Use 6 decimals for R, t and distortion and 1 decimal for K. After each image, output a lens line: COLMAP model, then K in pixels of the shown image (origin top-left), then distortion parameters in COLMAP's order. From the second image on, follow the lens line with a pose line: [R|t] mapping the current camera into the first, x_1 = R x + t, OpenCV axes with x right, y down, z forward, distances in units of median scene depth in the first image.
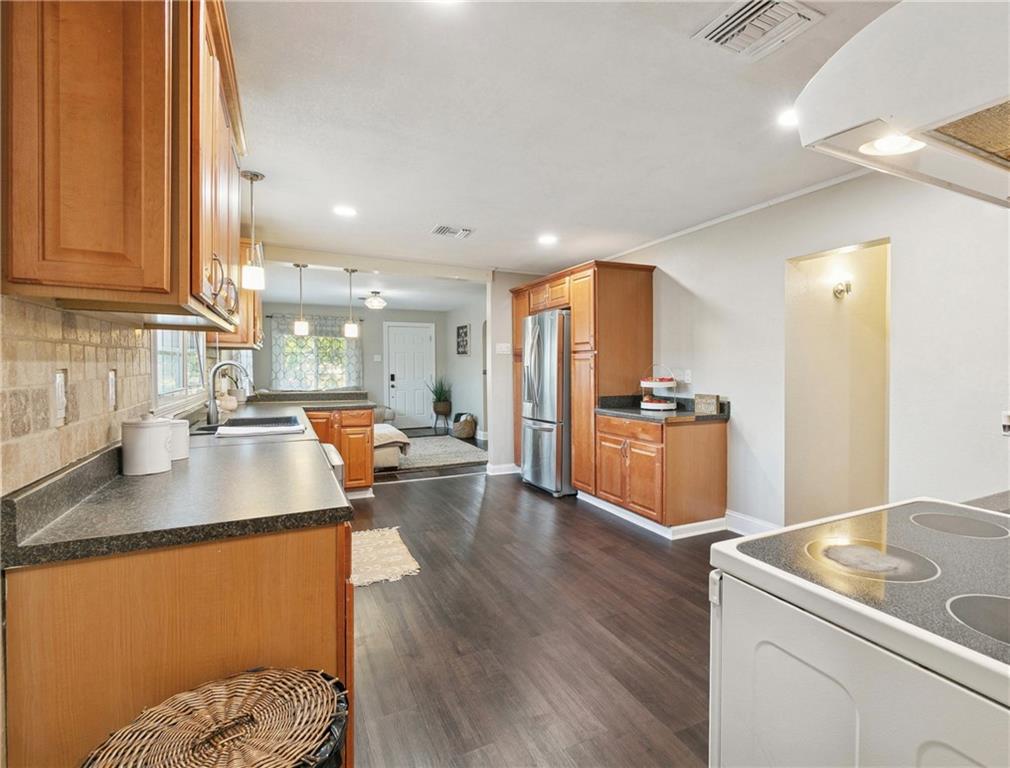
lens RADIAL K [[525.8, 0, 506.3], [0, 525.8, 377.4], [0, 0, 1]] dist [-0.000006, -0.000120]
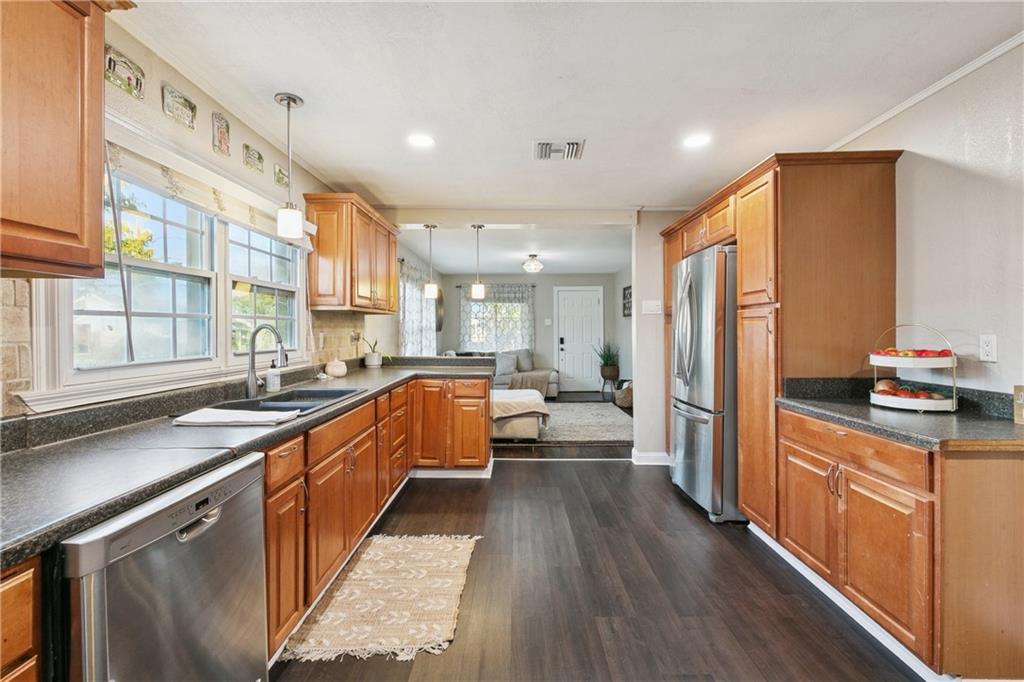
lens RADIAL K [[444.4, 0, 508.1], [0, 444.4, 335.4], [0, 0, 1]] dist [0.002069, 0.001126]
pose [[0.913494, 0.001074, -0.406851, 0.087947], [-0.004575, 0.999960, -0.007634, -0.007100], [0.406826, 0.008835, 0.913463, 0.372777]]
